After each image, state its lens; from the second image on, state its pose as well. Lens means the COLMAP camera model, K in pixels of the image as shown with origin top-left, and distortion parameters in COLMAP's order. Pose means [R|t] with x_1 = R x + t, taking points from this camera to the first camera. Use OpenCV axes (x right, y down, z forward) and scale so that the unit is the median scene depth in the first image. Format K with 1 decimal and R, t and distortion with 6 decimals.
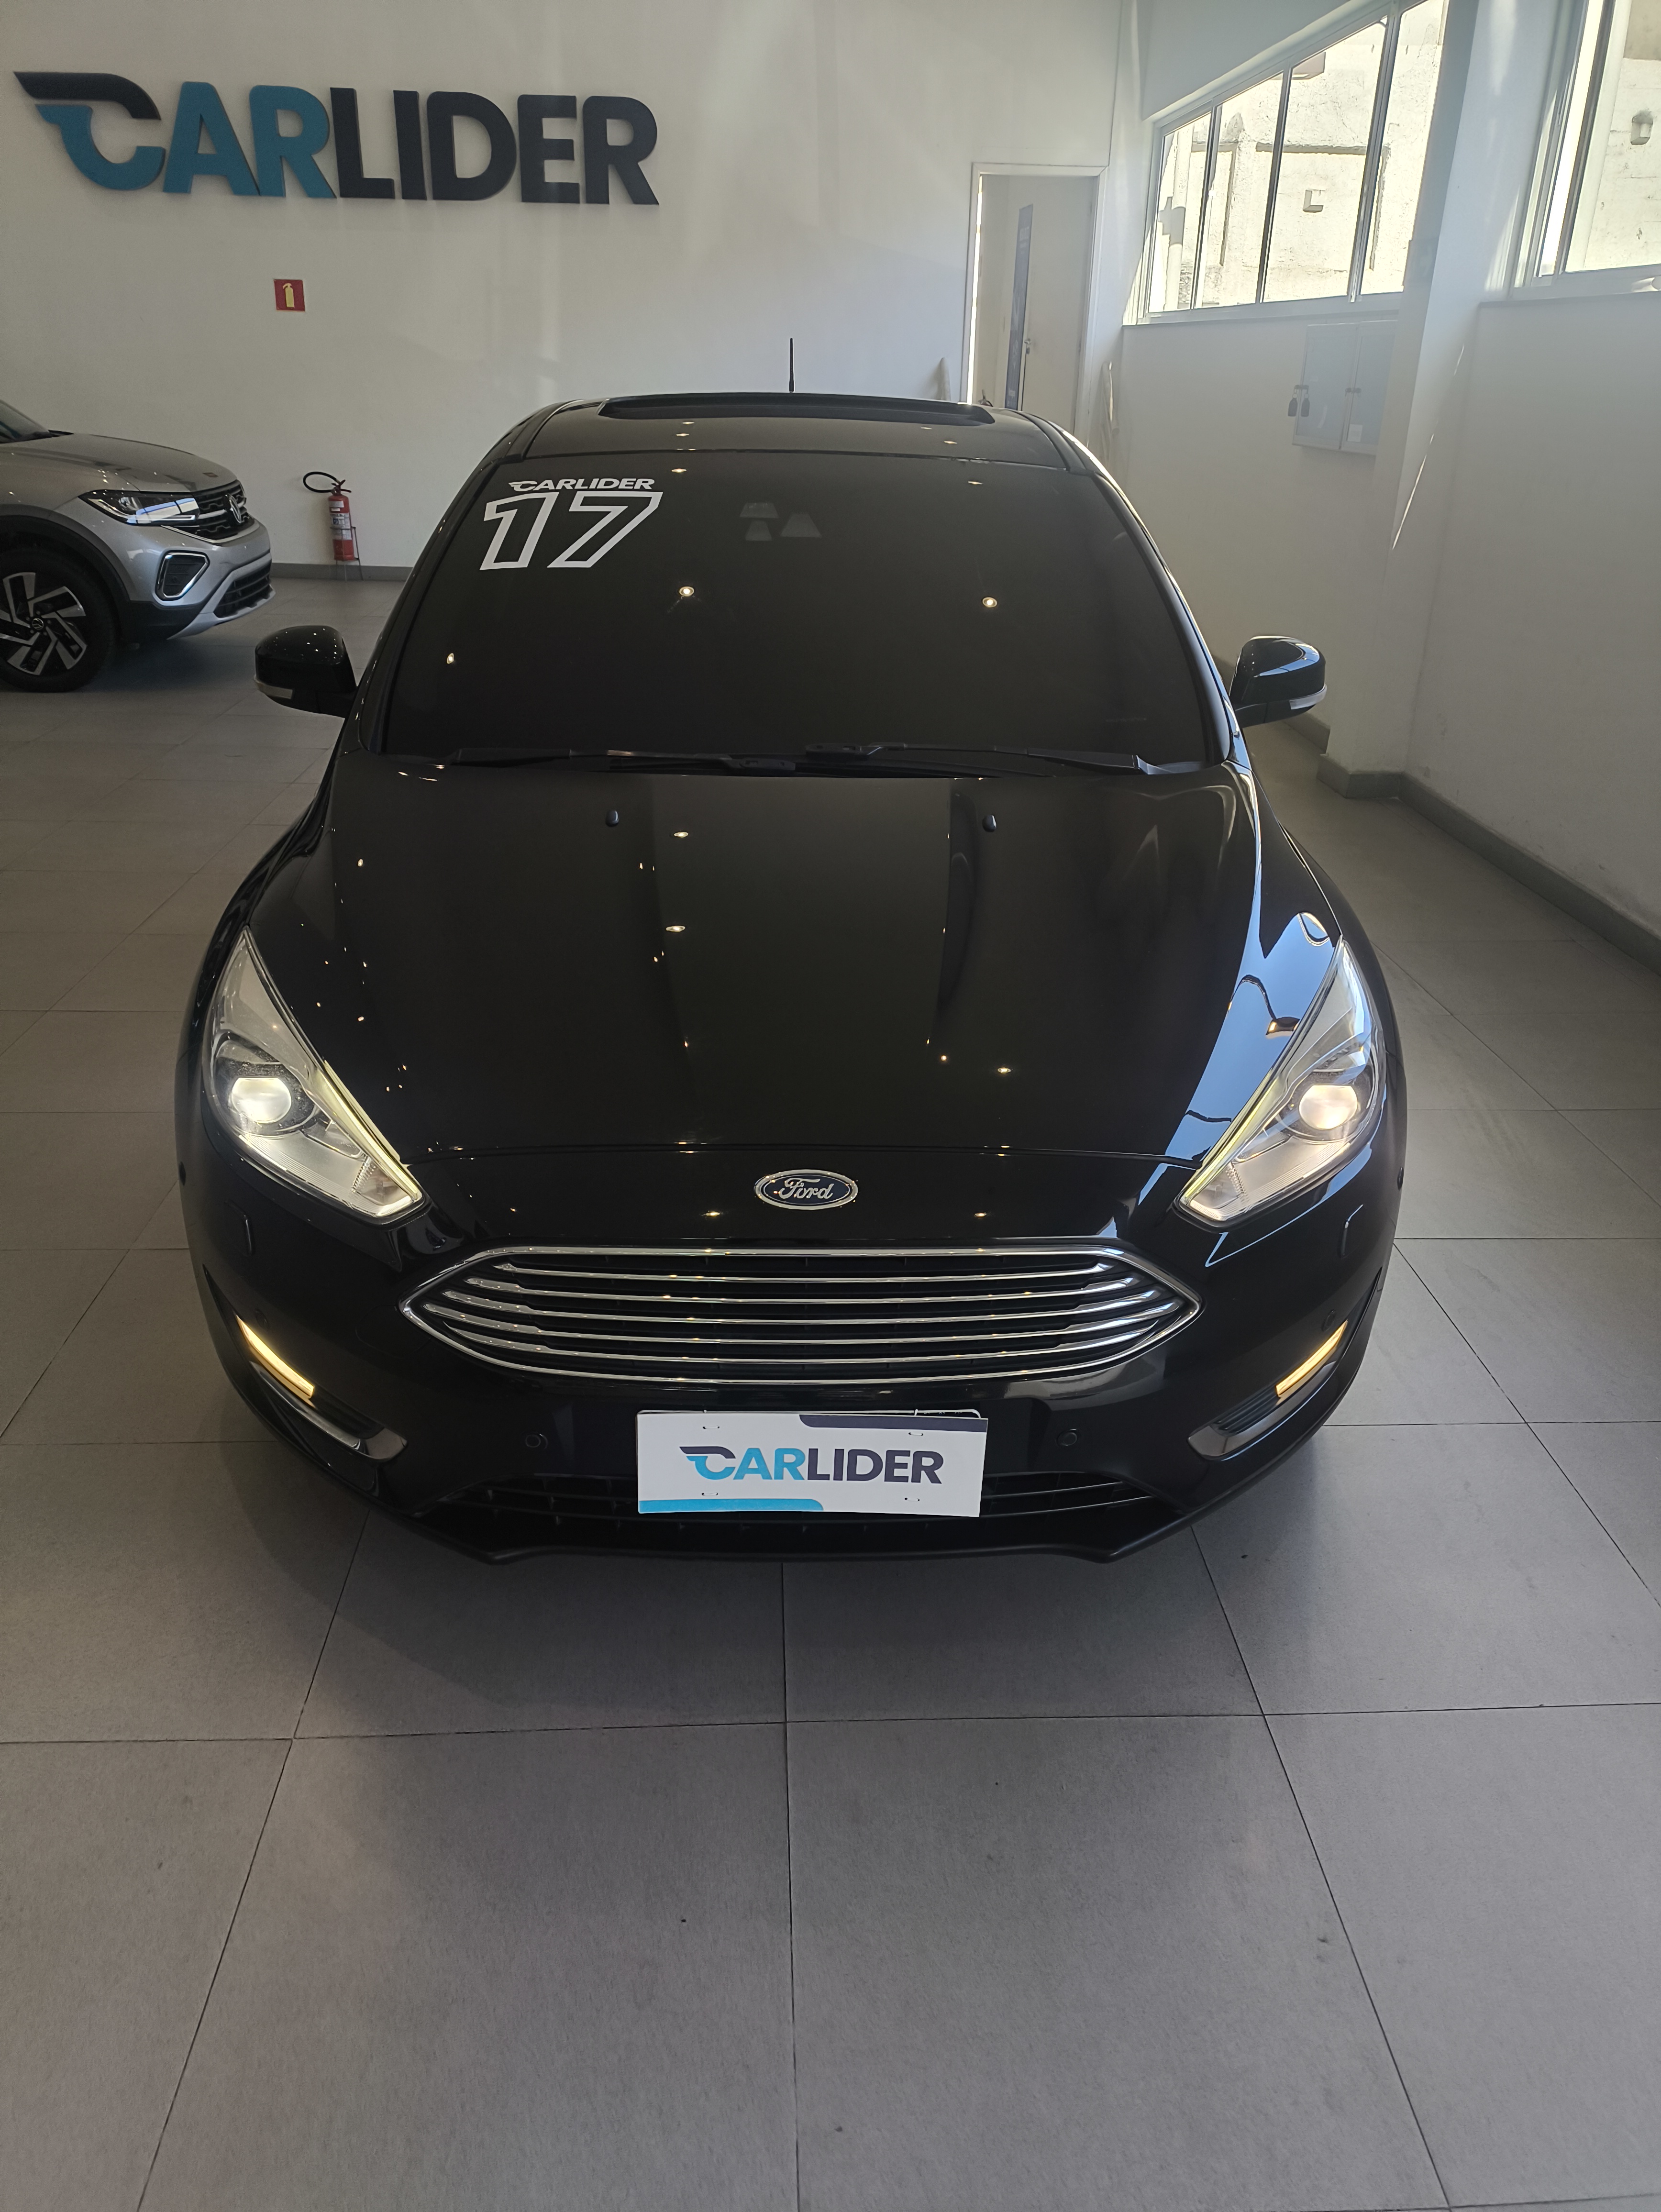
lens RADIAL K [[1614.5, 0, 830.5], [0, 1614.5, 1106.0], [0, 0, 1]] dist [0.018583, -0.000507]
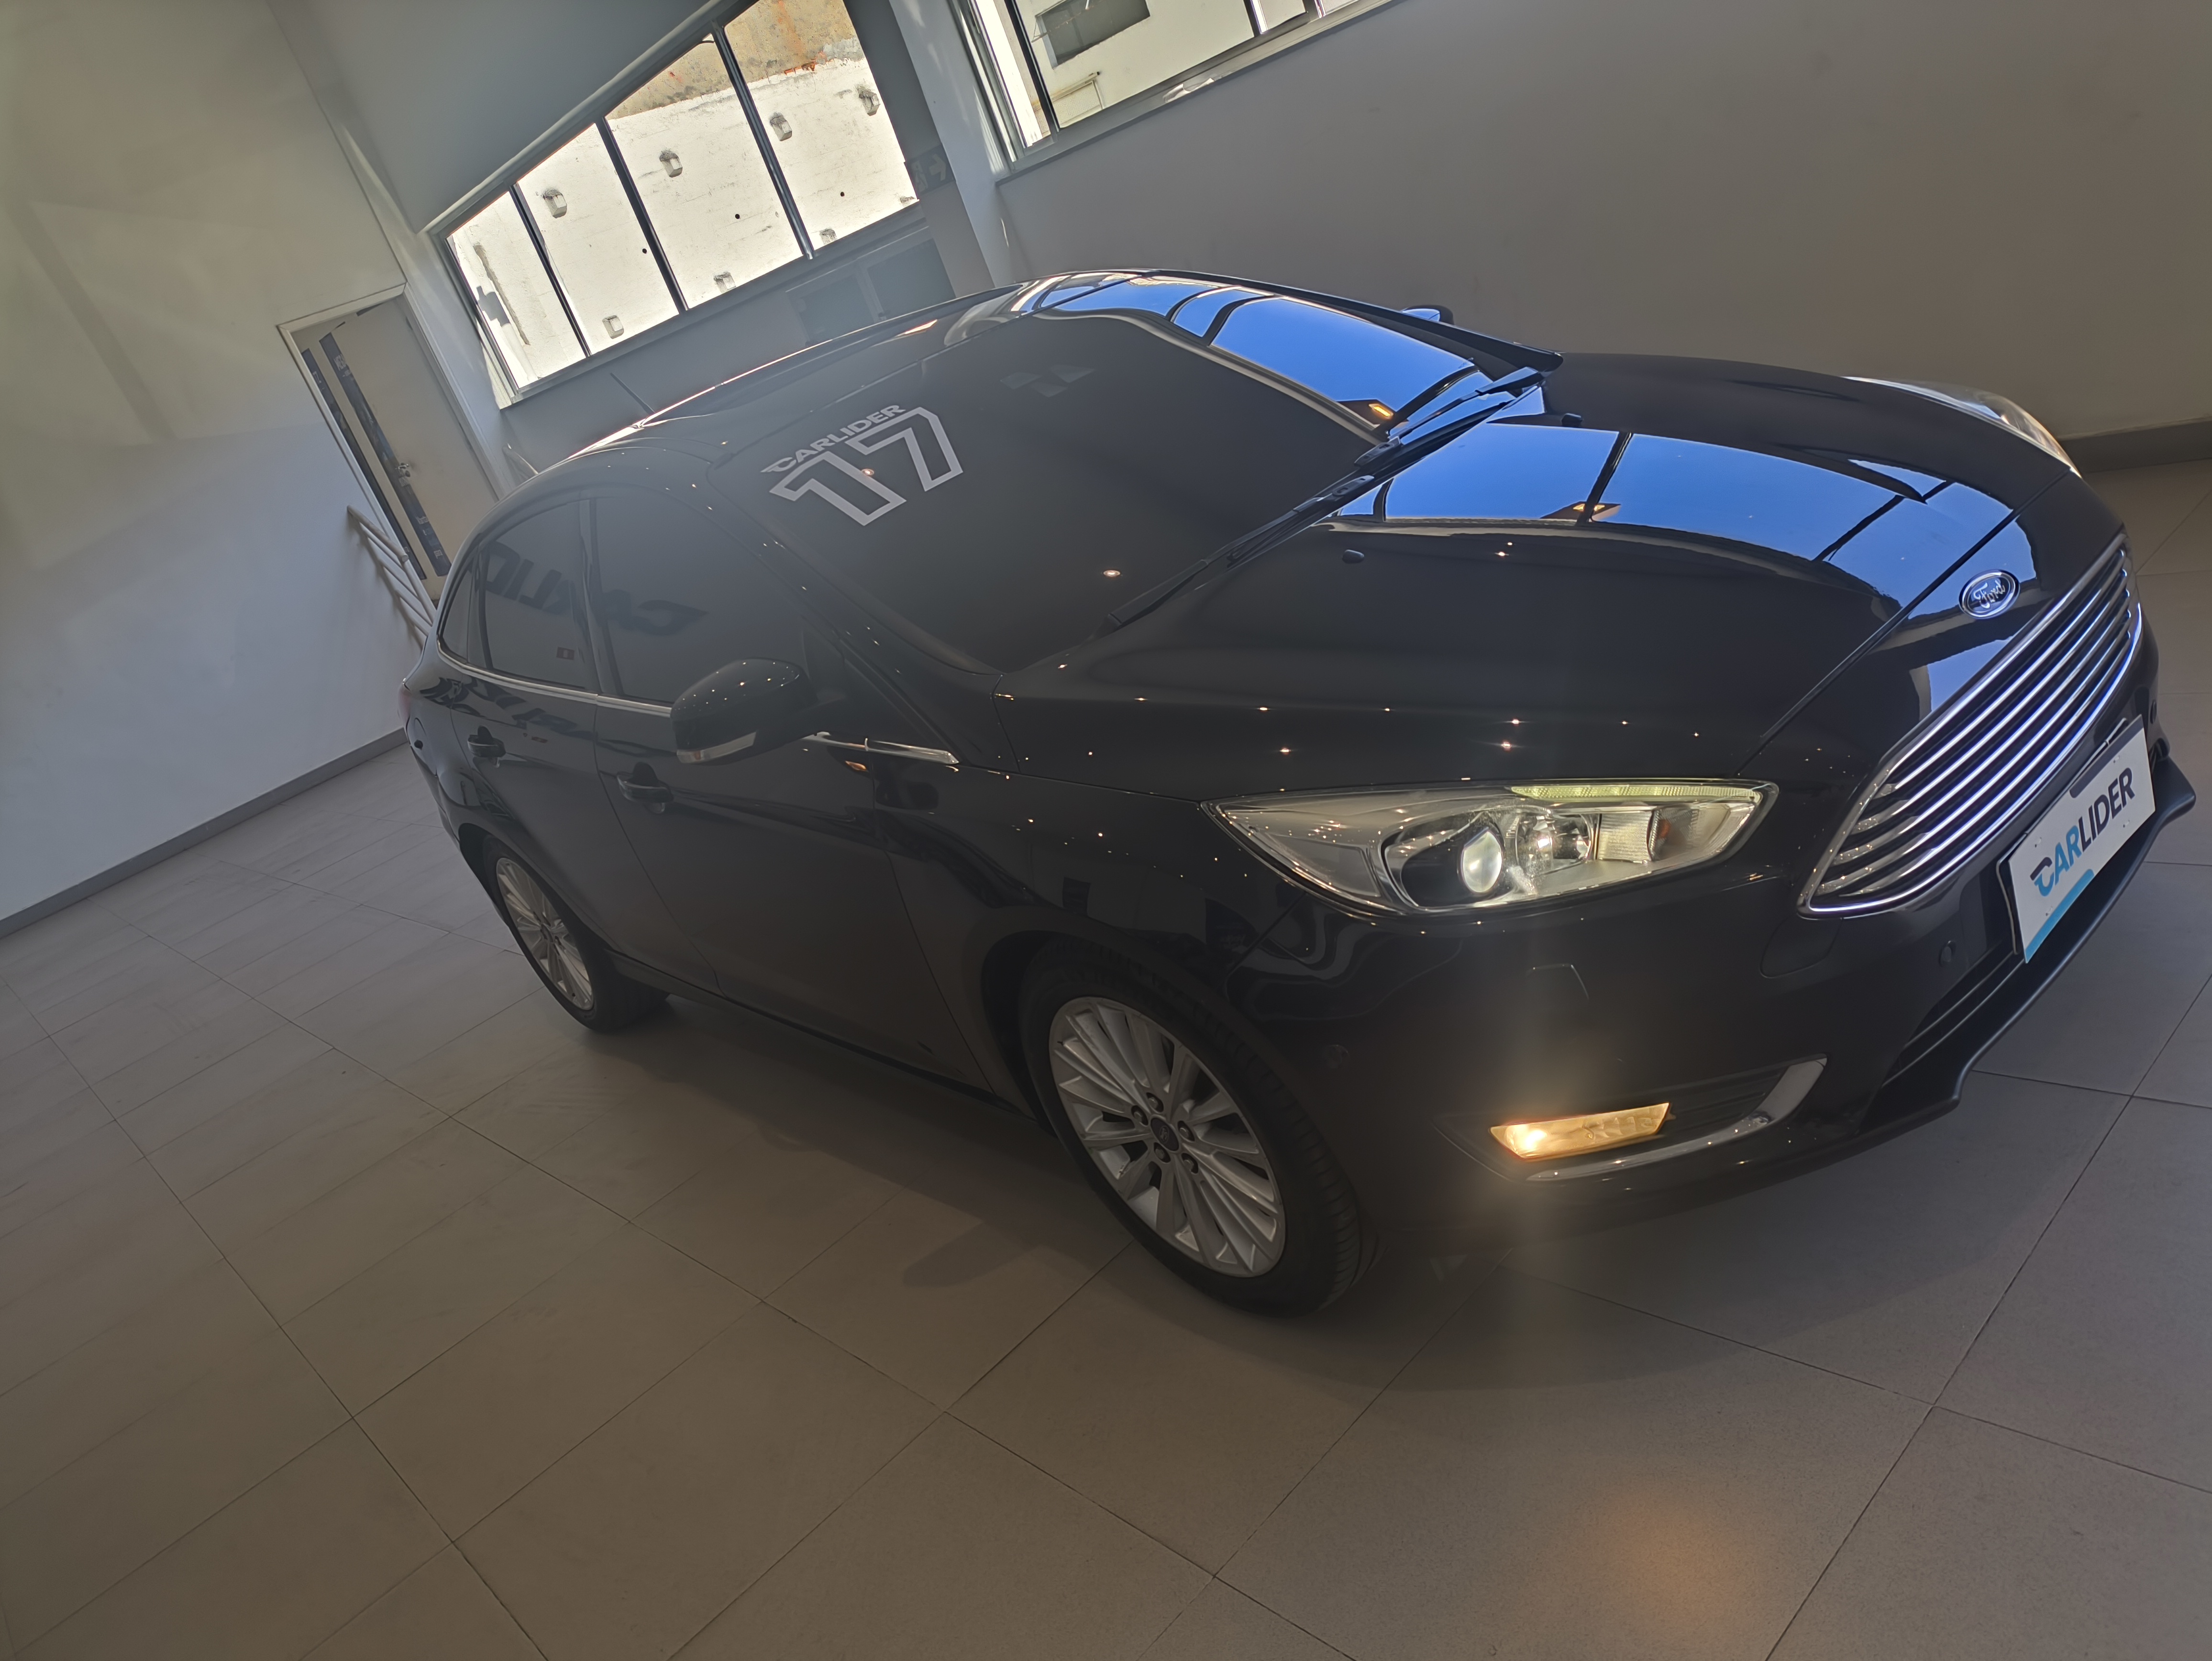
lens RADIAL K [[1614.5, 0, 1120.5], [0, 1614.5, 832.8], [0, 0, 1]] dist [0.018583, -0.000507]
pose [[0.724659, -0.499098, 0.475154, -0.313768], [0.577030, 0.816414, -0.022476, -0.040064], [-0.376704, 0.290465, 0.879616, 0.088216]]
